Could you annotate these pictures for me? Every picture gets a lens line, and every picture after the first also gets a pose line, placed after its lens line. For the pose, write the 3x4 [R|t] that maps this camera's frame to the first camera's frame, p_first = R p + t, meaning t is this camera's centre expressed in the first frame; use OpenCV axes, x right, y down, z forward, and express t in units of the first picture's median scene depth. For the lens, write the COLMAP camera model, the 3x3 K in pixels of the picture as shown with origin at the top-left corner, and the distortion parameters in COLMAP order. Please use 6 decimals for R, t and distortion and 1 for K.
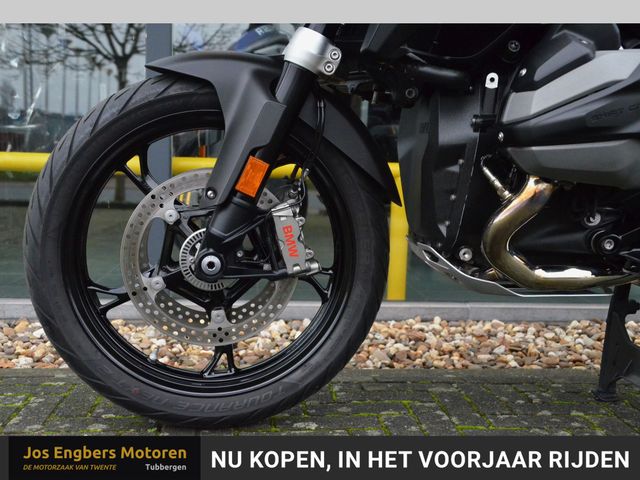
lens RADIAL K [[711.8, 0, 320.0], [0, 711.8, 240.0], [0, 0, 1]] dist [0.002817, 0.028055]
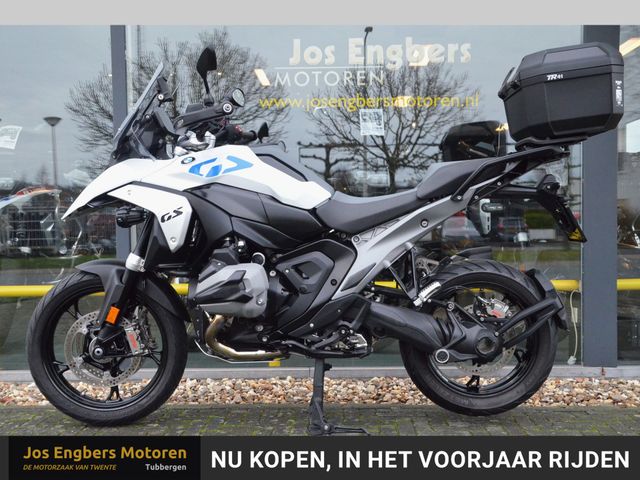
lens RADIAL K [[727.1, 0, 320.0], [0, 727.1, 240.0], [0, 0, 1]] dist [0.009178, 0.059723]
pose [[0.989688, -0.042003, -0.136943, 0.886106], [0.028985, 0.994987, -0.095710, -0.079346], [0.140277, 0.090753, 0.985944, -1.266359]]
